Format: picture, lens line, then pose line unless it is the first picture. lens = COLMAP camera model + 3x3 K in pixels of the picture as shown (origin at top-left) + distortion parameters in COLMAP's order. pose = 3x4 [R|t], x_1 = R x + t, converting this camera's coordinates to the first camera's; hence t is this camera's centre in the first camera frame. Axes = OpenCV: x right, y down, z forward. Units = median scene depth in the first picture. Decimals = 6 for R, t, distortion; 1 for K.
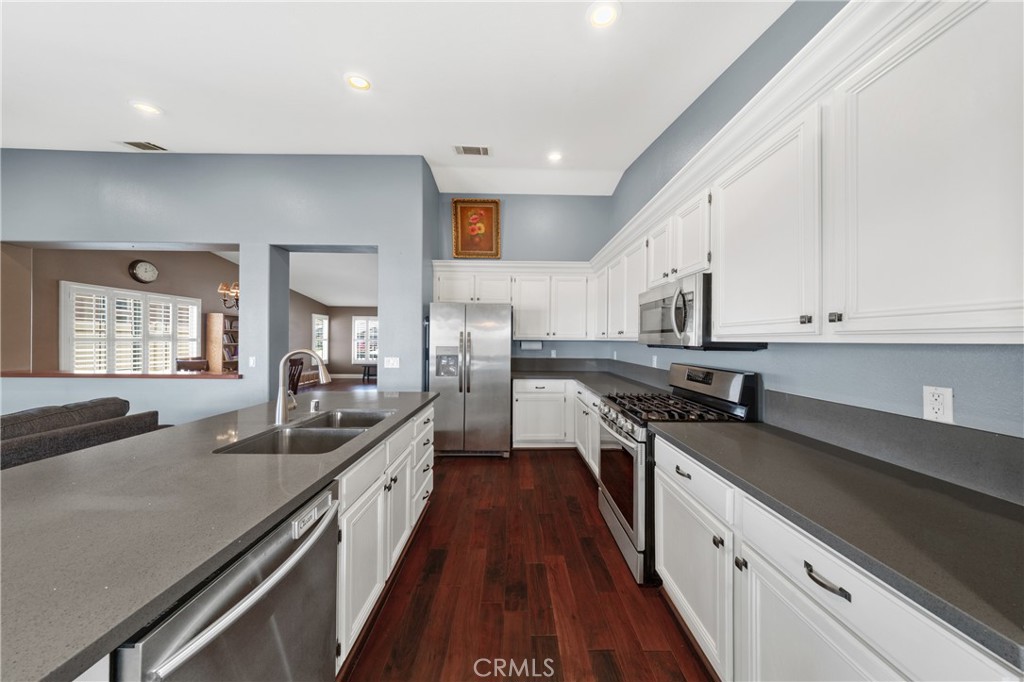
lens RADIAL K [[299.6, 0, 512.0], [0, 299.6, 341.0], [0, 0, 1]] dist [-0.000077, -0.000026]
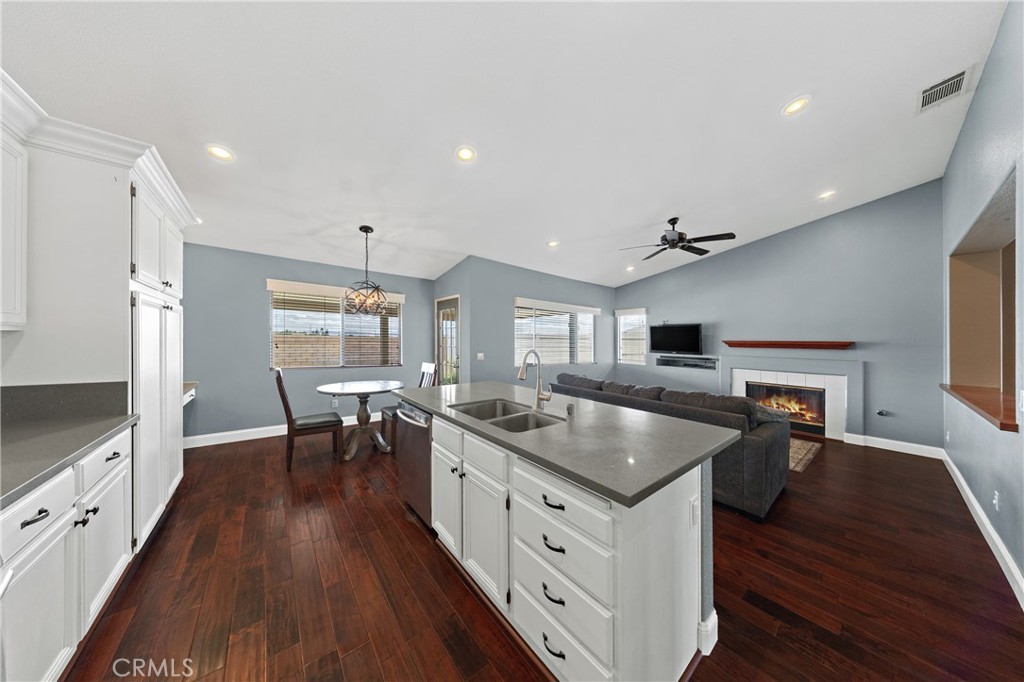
lens RADIAL K [[299.6, 0, 512.0], [0, 299.6, 341.0], [0, 0, 1]] dist [-0.000077, -0.000026]
pose [[0.791608, -0.001808, 0.611027, -0.002348], [-0.005434, 0.999935, 0.009999, 0.003795], [-0.611006, -0.011236, 0.791546, -0.283993]]
